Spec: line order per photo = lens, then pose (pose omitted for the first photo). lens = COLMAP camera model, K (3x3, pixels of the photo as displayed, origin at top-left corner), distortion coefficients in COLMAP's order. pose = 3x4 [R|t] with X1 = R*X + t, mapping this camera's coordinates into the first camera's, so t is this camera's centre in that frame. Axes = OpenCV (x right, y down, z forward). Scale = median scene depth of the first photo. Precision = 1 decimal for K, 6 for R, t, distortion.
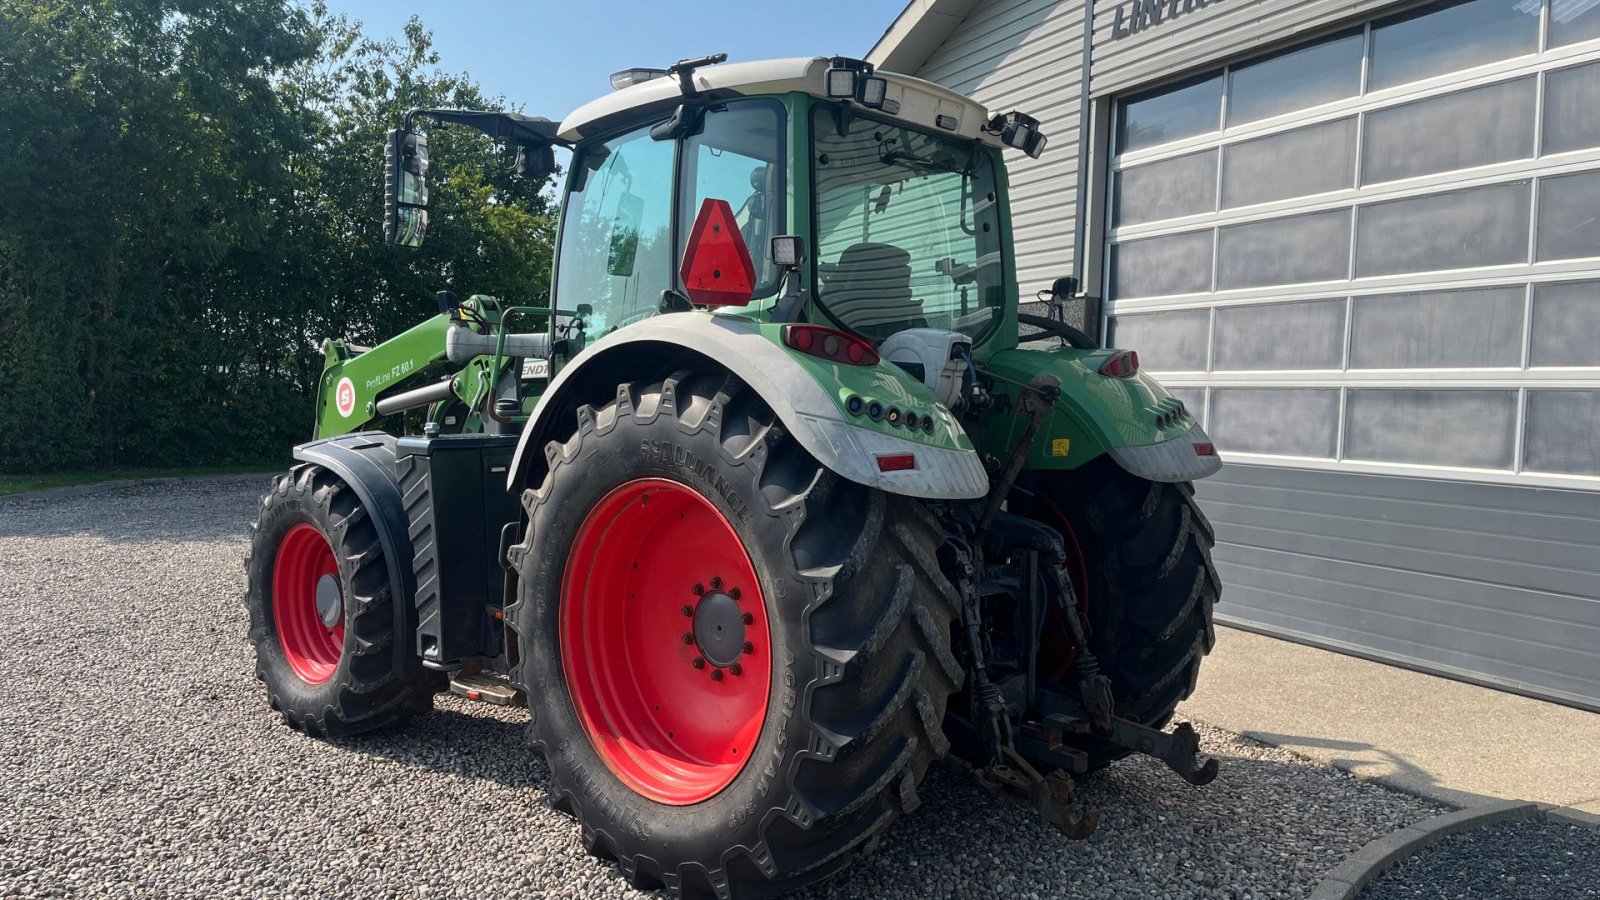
lens RADIAL K [[1211.9, 0, 783.1], [0, 1211.9, 459.5], [0, 0, 1]] dist [0.057704, -0.067633]
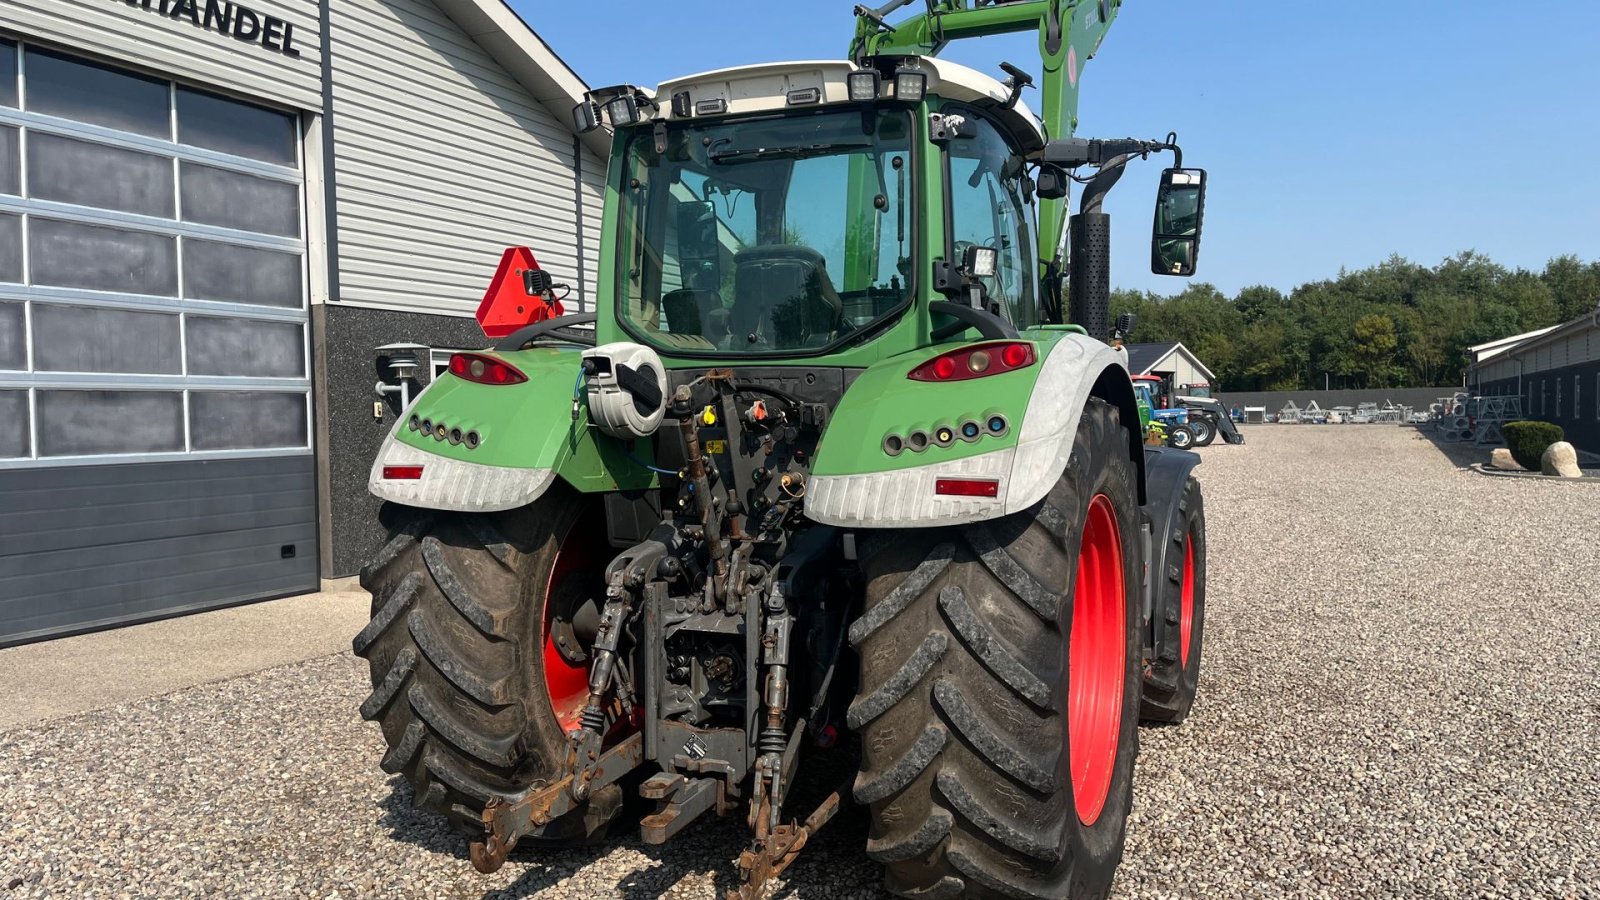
lens RADIAL K [[1211.9, 0, 809.5], [0, 1211.9, 457.4], [0, 0, 1]] dist [0.057704, -0.067633]
pose [[-0.630238, -0.051635, 0.774683, -0.769388], [0.030854, 0.995332, 0.091442, -0.074962], [-0.775788, 0.081532, -0.625703, 1.142055]]
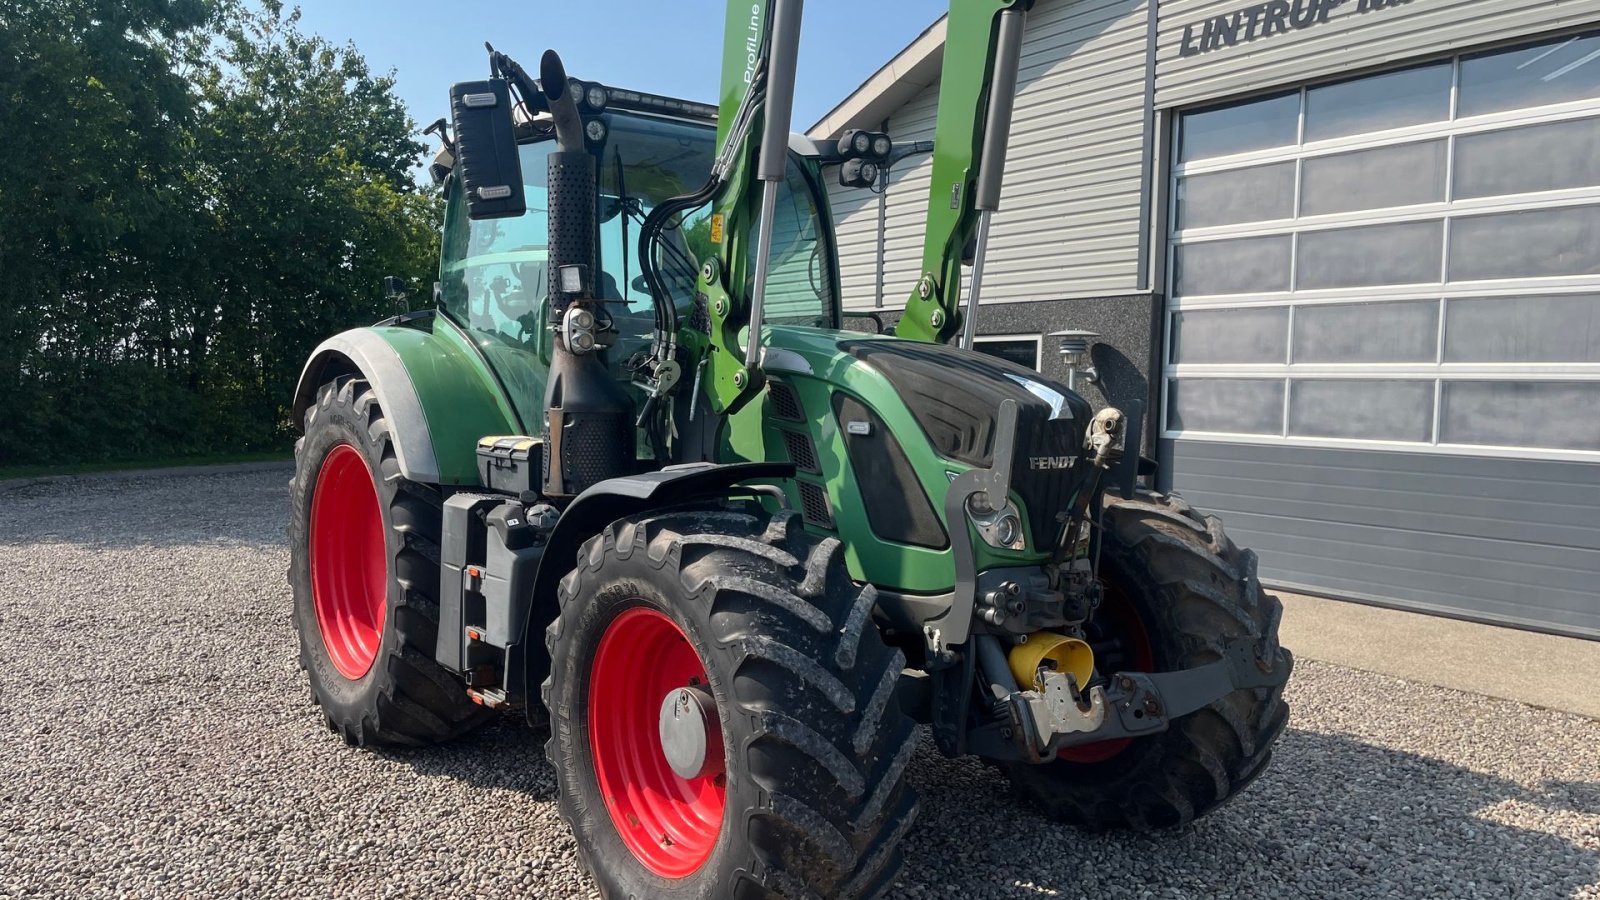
lens RADIAL K [[1211.9, 0, 783.1], [0, 1211.9, 437.0], [0, 0, 1]] dist [0.057704, -0.067633]
pose [[0.983625, -0.011347, 0.179872, -0.334527], [0.012352, 0.999914, -0.004467, -0.008169], [-0.179806, 0.006616, 0.983680, 0.003169]]
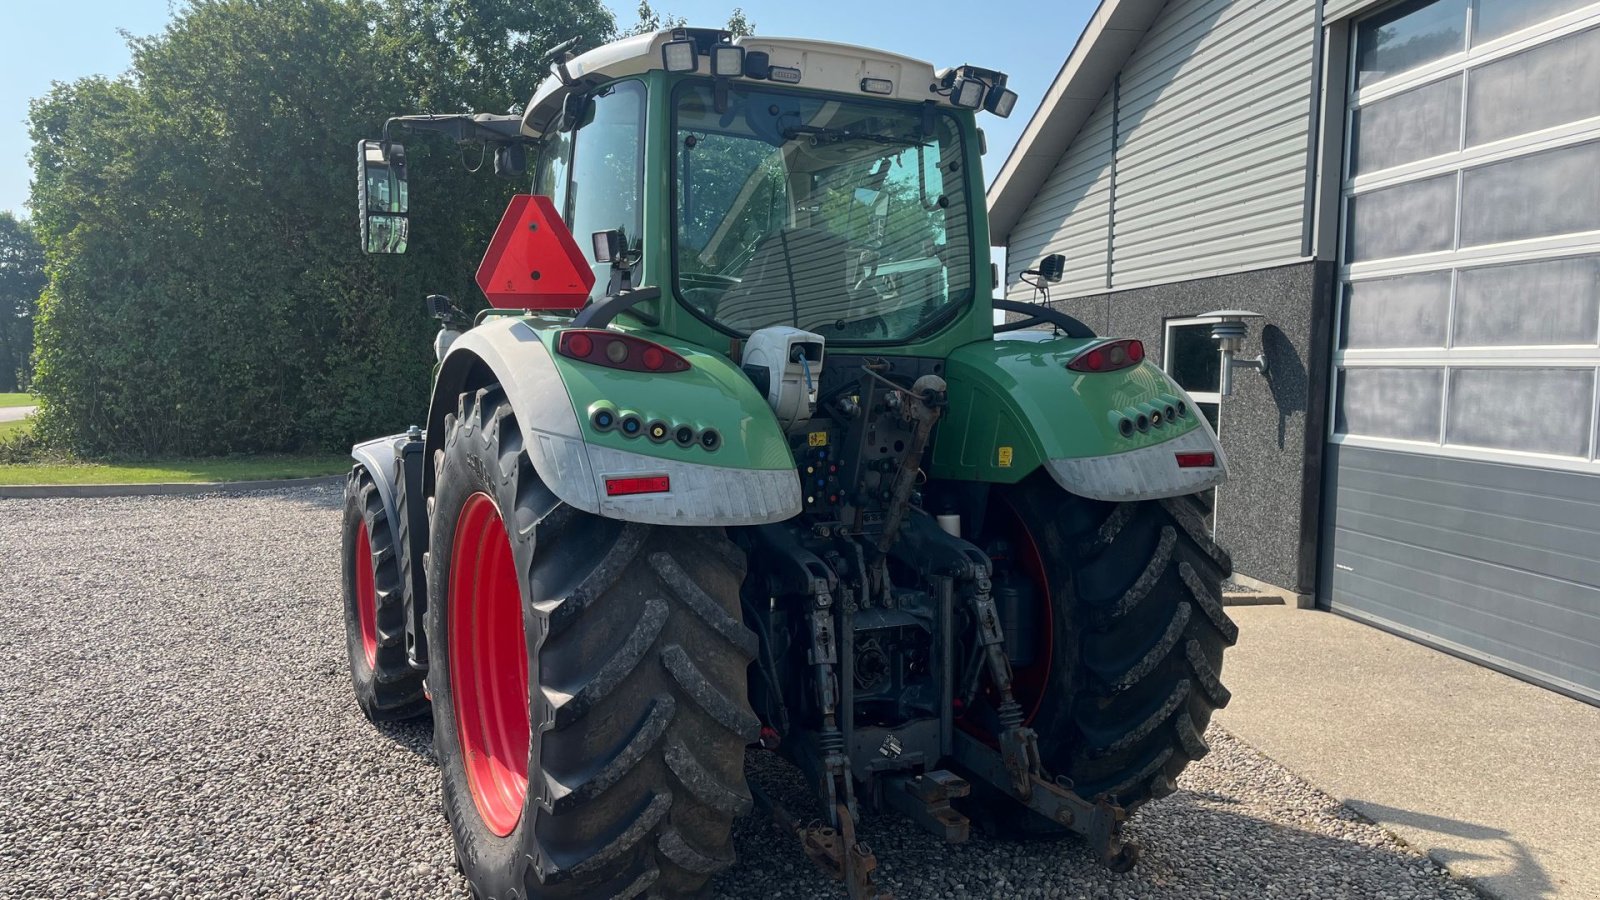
lens RADIAL K [[1211.9, 0, 782.0], [0, 1211.9, 461.6], [0, 0, 1]] dist [0.057704, -0.067633]
pose [[0.947869, 0.008854, -0.318538, 0.211838], [-0.001486, 0.999726, 0.023367, -0.015823], [0.318658, -0.021675, 0.947622, 0.084576]]
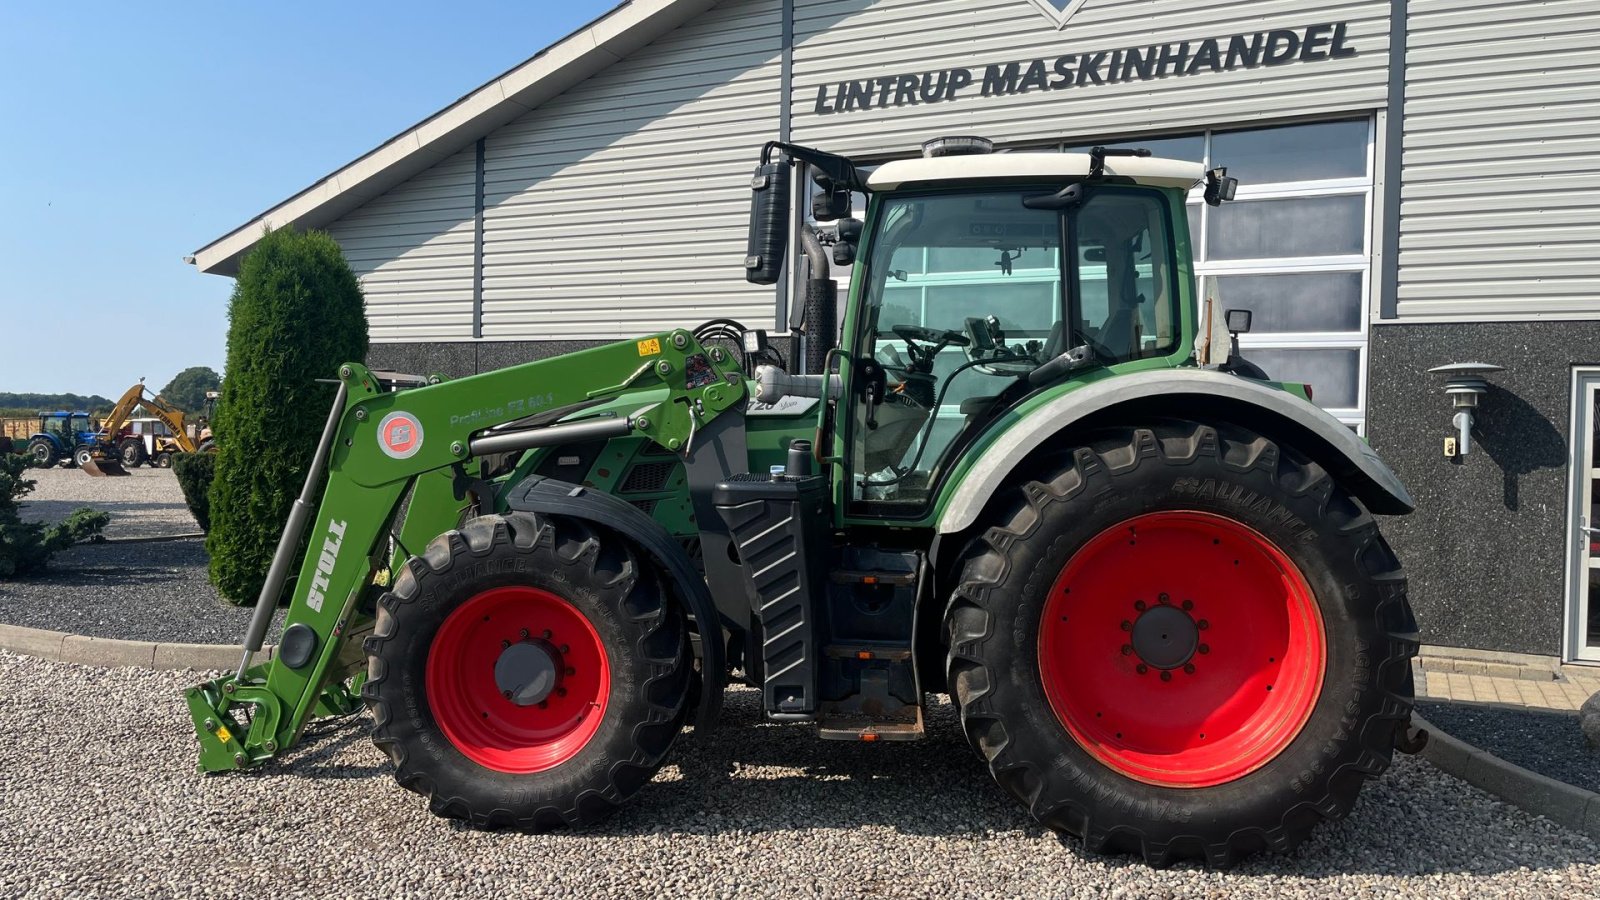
lens RADIAL K [[1211.9, 0, 788.5], [0, 1211.9, 456.3], [0, 0, 1]] dist [0.057704, -0.067633]
pose [[0.785593, -0.019542, 0.618434, -0.564341], [0.028883, 0.999570, -0.005104, -0.021117], [-0.618069, 0.021872, 0.785820, 0.154434]]
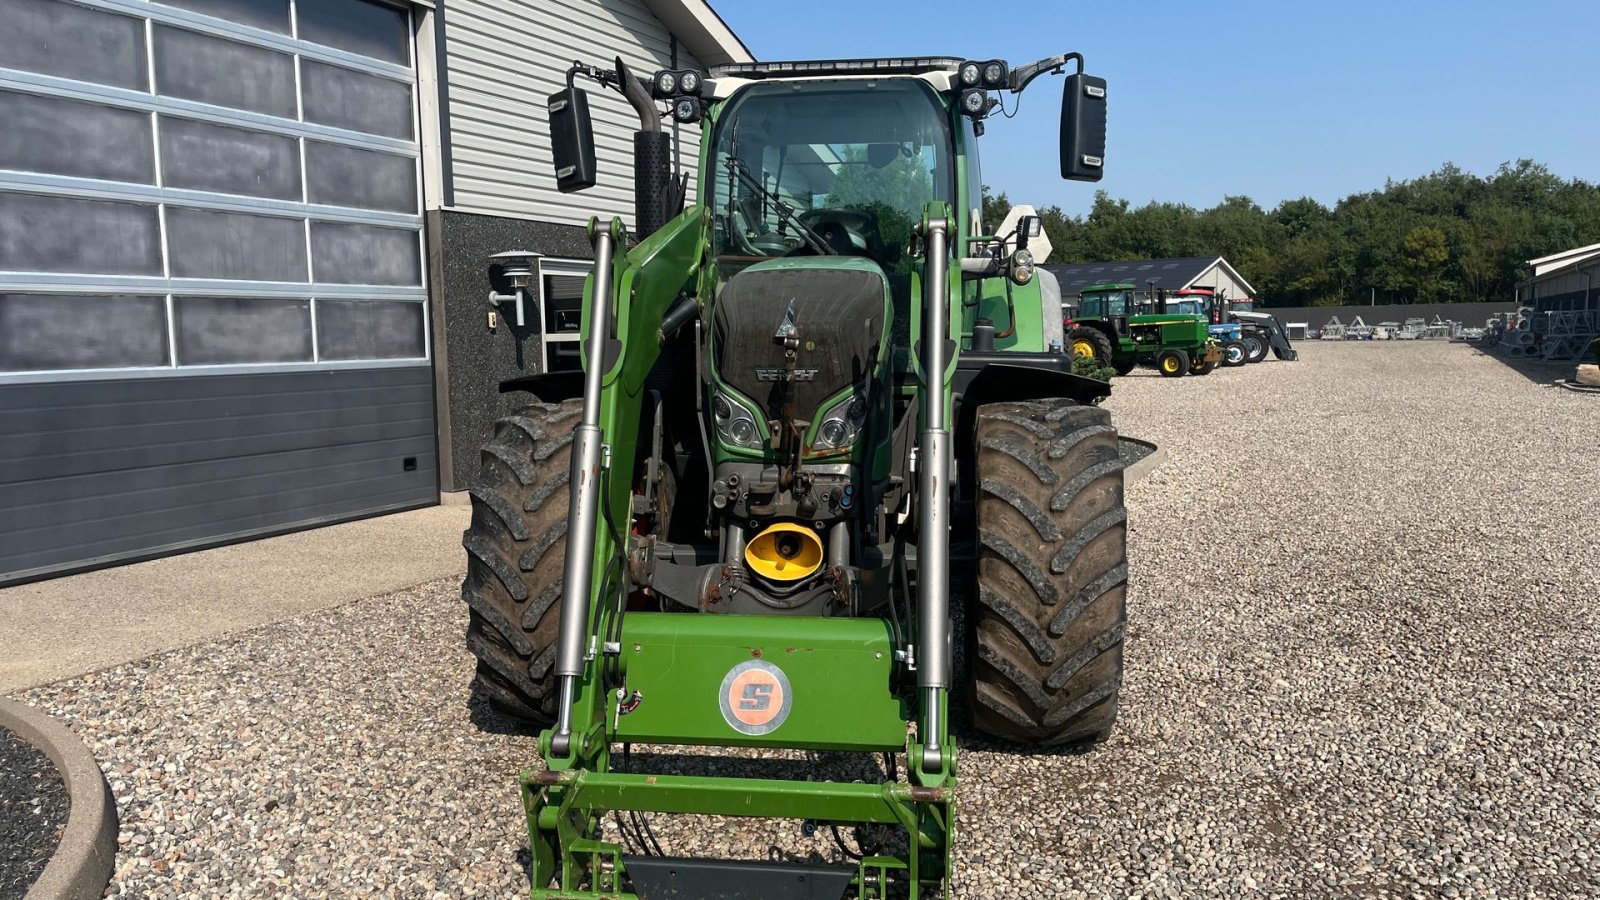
lens RADIAL K [[1211.9, 0, 791.5], [0, 1211.9, 459.3], [0, 0, 1]] dist [0.057704, -0.067633]
pose [[-0.605483, -0.107826, 0.788520, -0.667718], [0.031724, 0.986722, 0.159289, -0.069514], [-0.795226, 0.121462, -0.594023, 1.206655]]
